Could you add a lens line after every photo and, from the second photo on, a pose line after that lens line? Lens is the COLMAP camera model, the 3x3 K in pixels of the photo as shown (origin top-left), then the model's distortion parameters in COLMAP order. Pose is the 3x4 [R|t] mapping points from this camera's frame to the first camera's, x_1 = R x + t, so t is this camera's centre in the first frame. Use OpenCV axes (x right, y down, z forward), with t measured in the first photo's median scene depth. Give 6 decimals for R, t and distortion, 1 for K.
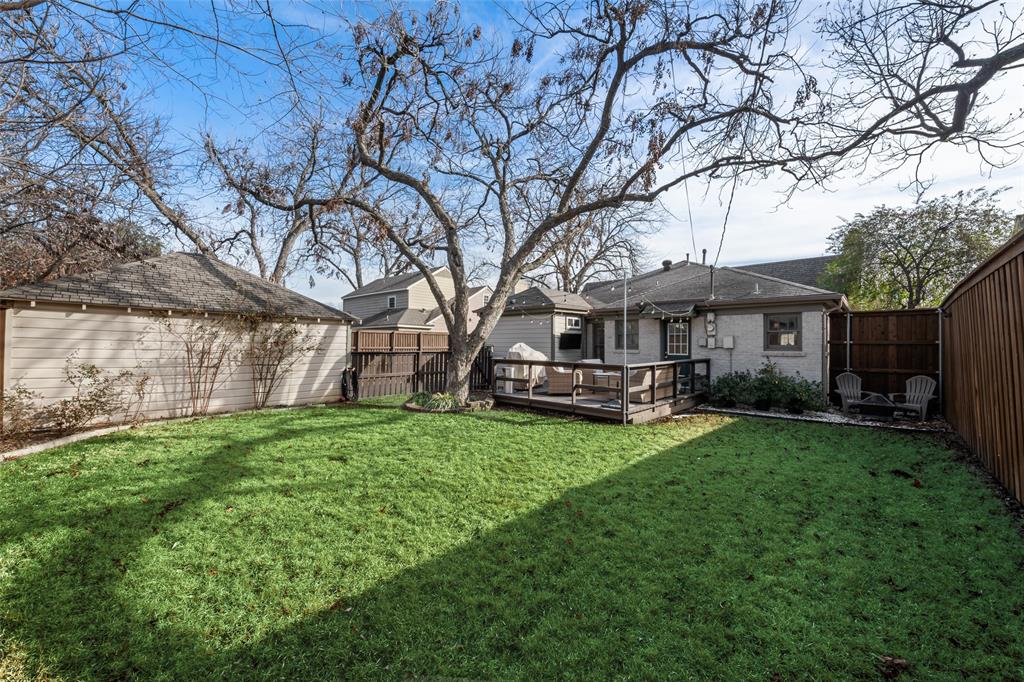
lens RADIAL K [[411.3, 0, 510.5], [0, 411.3, 340.1], [0, 0, 1]] dist [-0.004601, -0.001453]
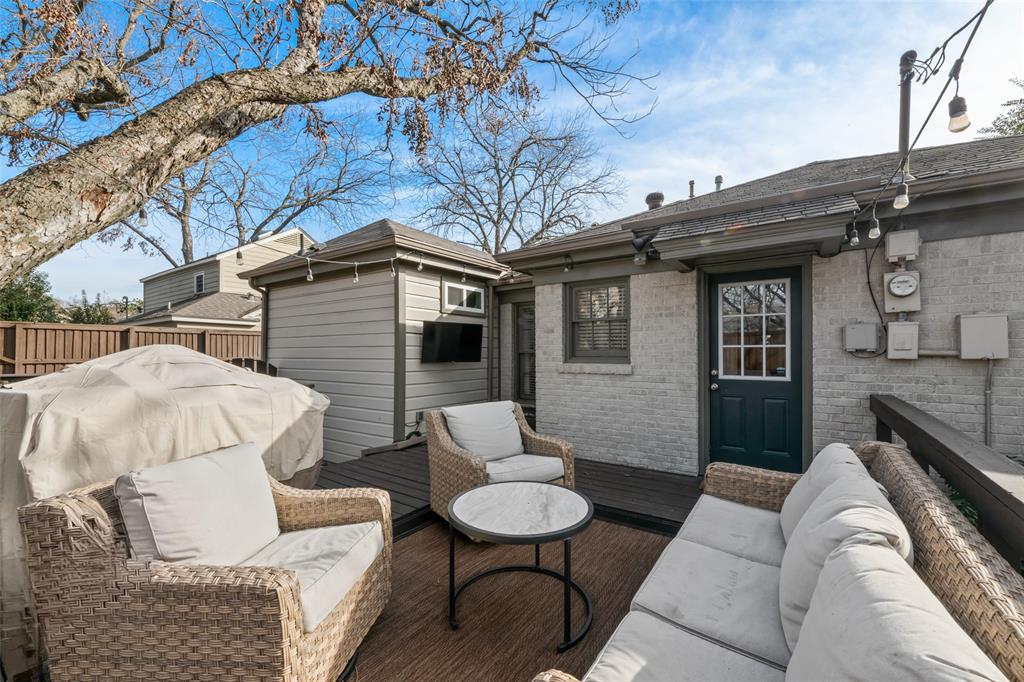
lens RADIAL K [[411.3, 0, 514.4], [0, 411.3, 345.8], [0, 0, 1]] dist [-0.004601, -0.001453]
pose [[0.990602, -0.008528, 0.136512, 0.153995], [0.008535, 0.999963, 0.000535, 0.006556], [-0.136512, 0.000635, 0.990638, 0.613133]]
